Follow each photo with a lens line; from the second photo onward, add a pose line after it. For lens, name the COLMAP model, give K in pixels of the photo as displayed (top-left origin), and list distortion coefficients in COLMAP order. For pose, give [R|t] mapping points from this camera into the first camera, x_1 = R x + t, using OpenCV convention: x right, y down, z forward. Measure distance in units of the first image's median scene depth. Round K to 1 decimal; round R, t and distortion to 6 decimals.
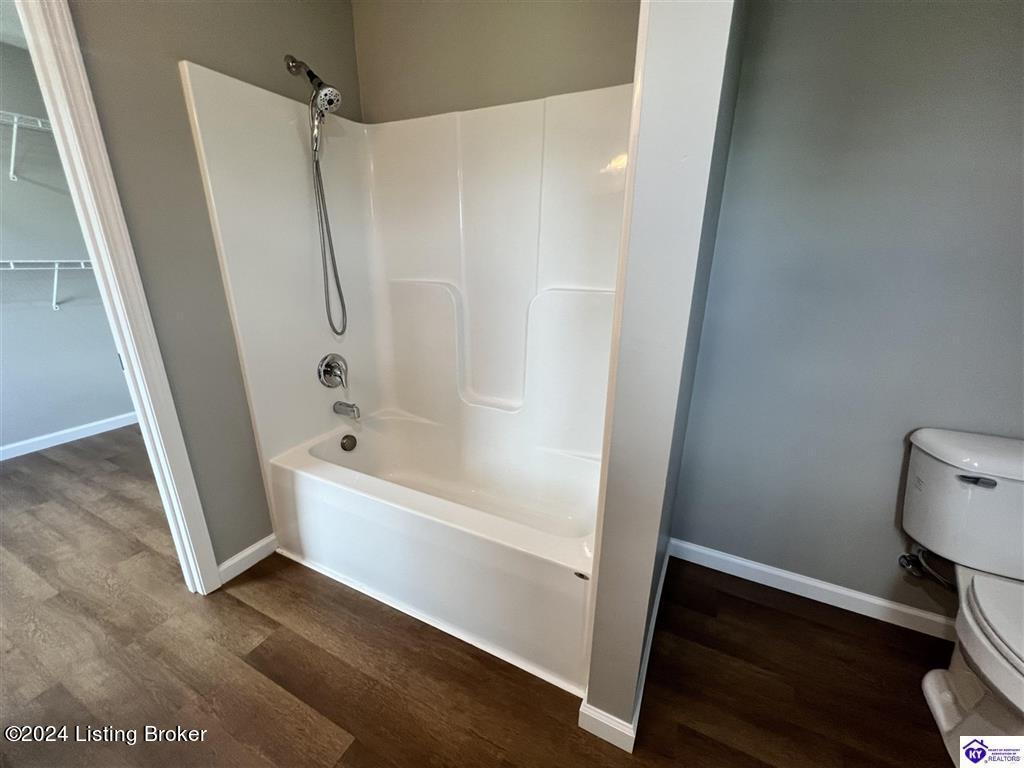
lens RADIAL K [[410.1, 0, 515.2], [0, 410.1, 385.2], [0, 0, 1]] dist [0.000556, 0.000932]
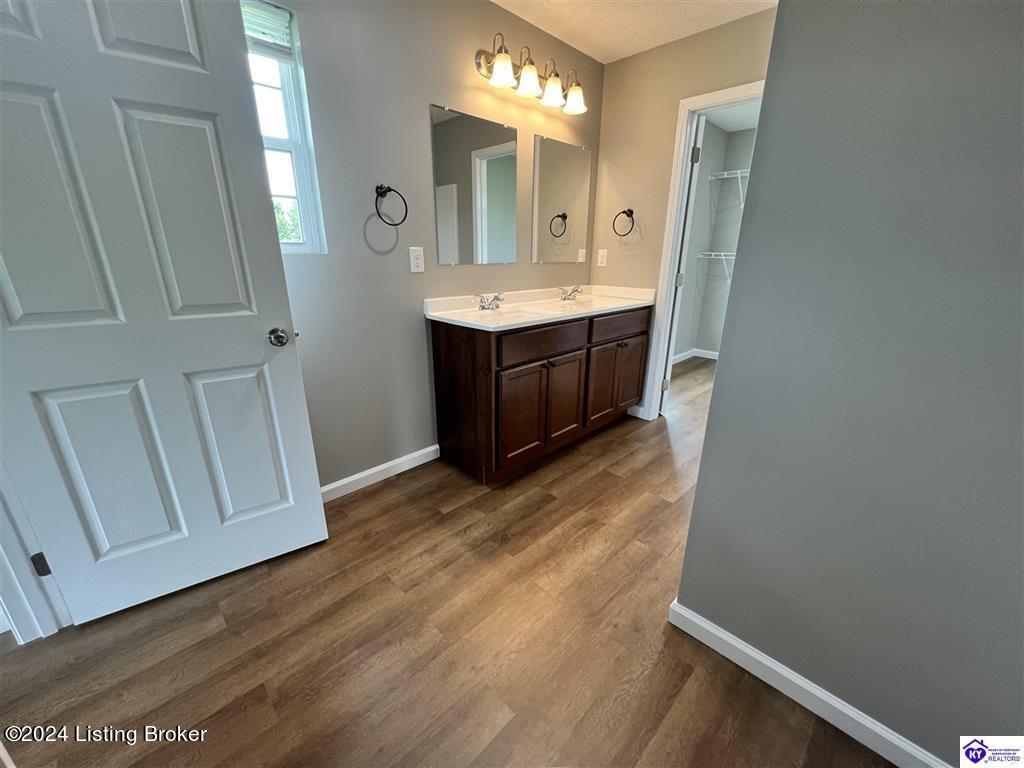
lens RADIAL K [[410.1, 0, 510.8], [0, 410.1, 389.1], [0, 0, 1]] dist [0.000556, 0.000932]
pose [[-0.327453, 0.292498, -0.898454, 0.960213], [-0.302163, 0.868528, 0.392883, -0.063244], [0.895249, 0.400131, -0.196020, 0.359259]]
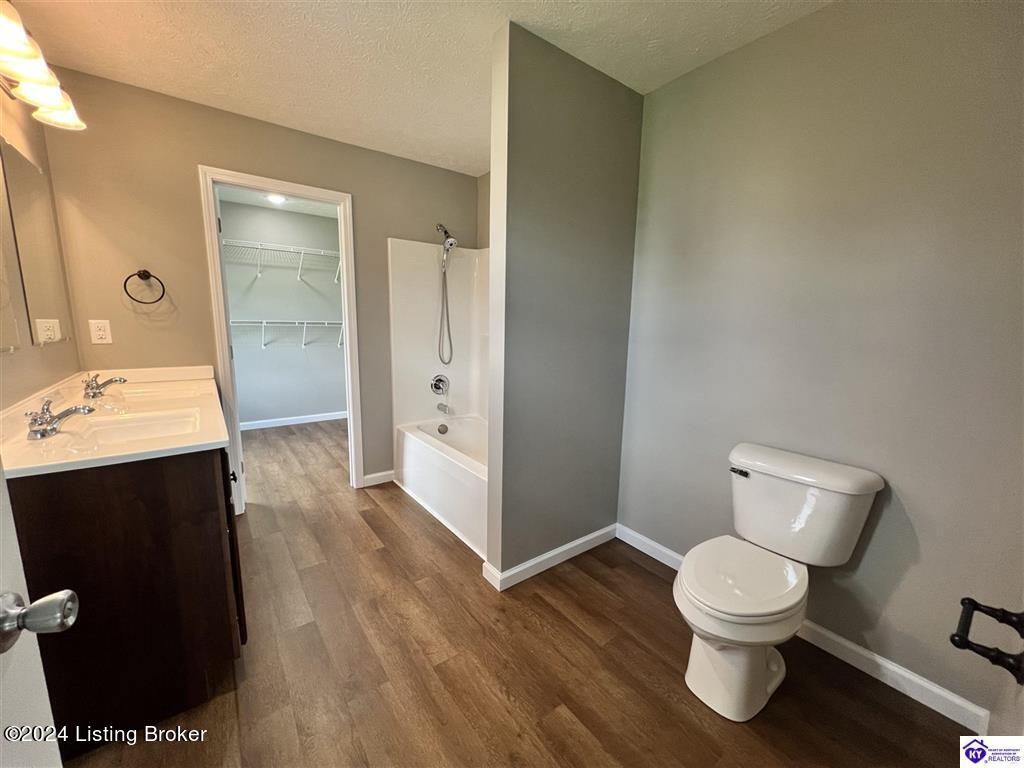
lens RADIAL K [[410.1, 0, 515.4], [0, 410.1, 388.3], [0, 0, 1]] dist [0.000556, 0.000932]
pose [[0.893919, 0.085144, -0.440067, 0.720301], [-0.152552, 0.980973, -0.120085, 0.167109], [0.421469, 0.174480, 0.889899, -0.477649]]
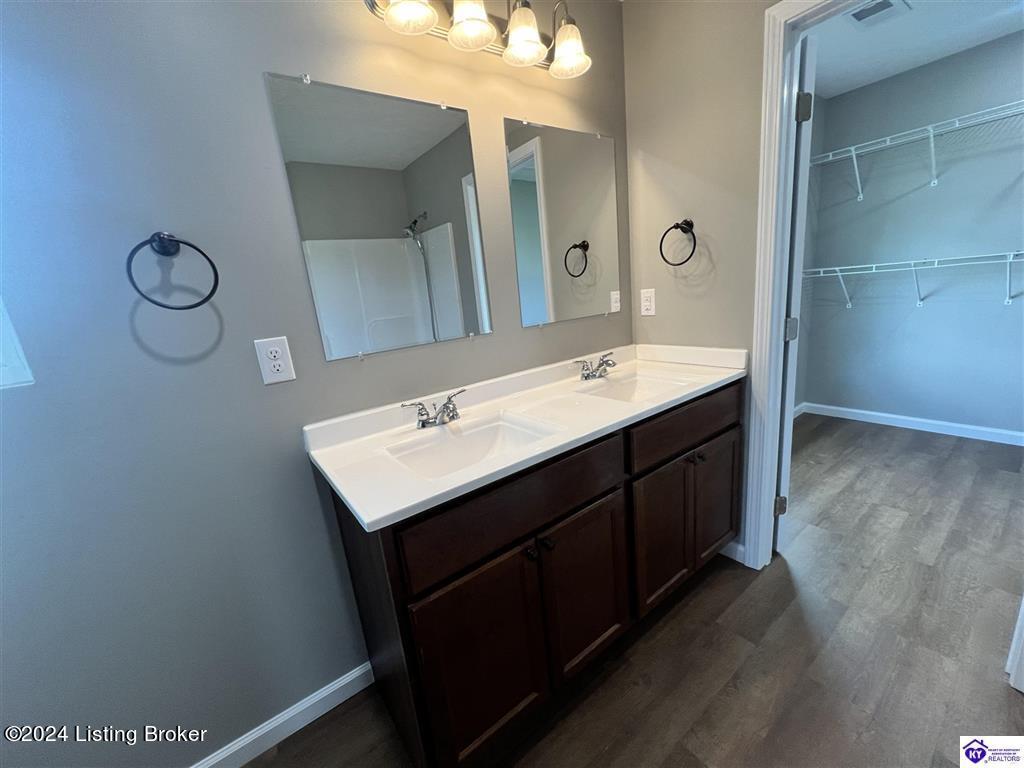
lens RADIAL K [[410.1, 0, 511.8], [0, 410.1, 391.0], [0, 0, 1]] dist [0.000556, 0.000932]
pose [[-0.452005, 0.249497, -0.856413, 0.182240], [-0.182636, 0.913863, 0.362627, -0.096899], [0.873118, 0.320321, -0.367504, 0.296256]]
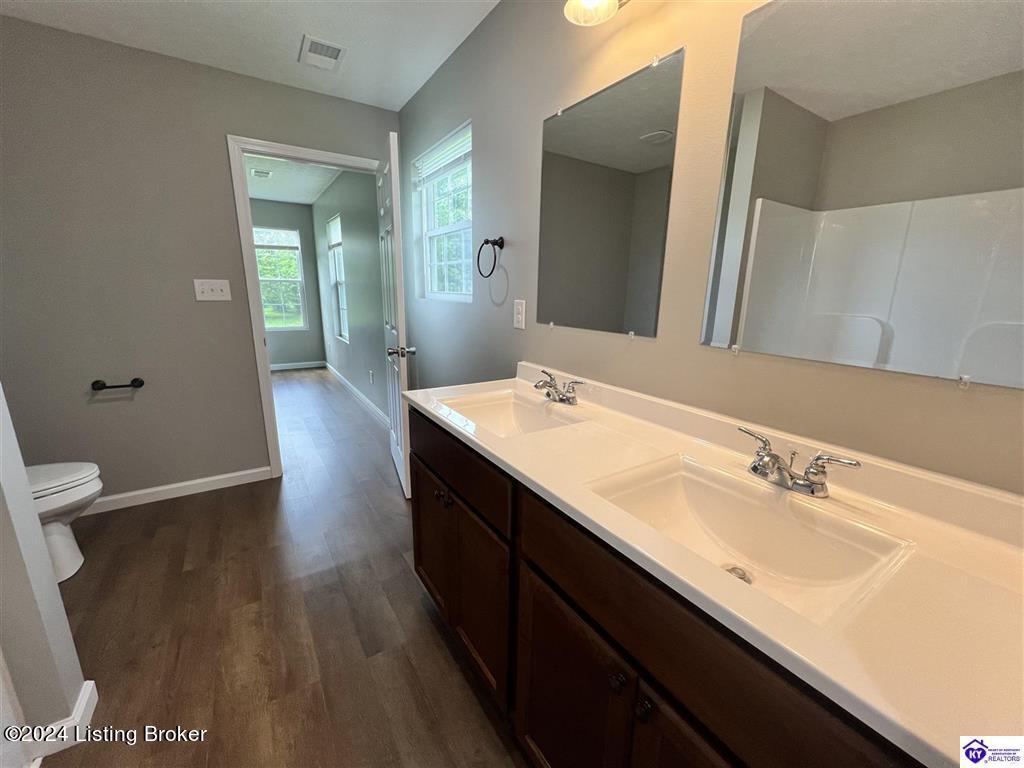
lens RADIAL K [[410.1, 0, 517.5], [0, 410.1, 387.1], [0, 0, 1]] dist [0.000556, 0.000932]
pose [[-0.863264, -0.139973, 0.484956, -0.826286], [0.134144, 0.862608, 0.487764, -0.191530], [-0.486601, 0.486123, -0.725882, 0.580366]]
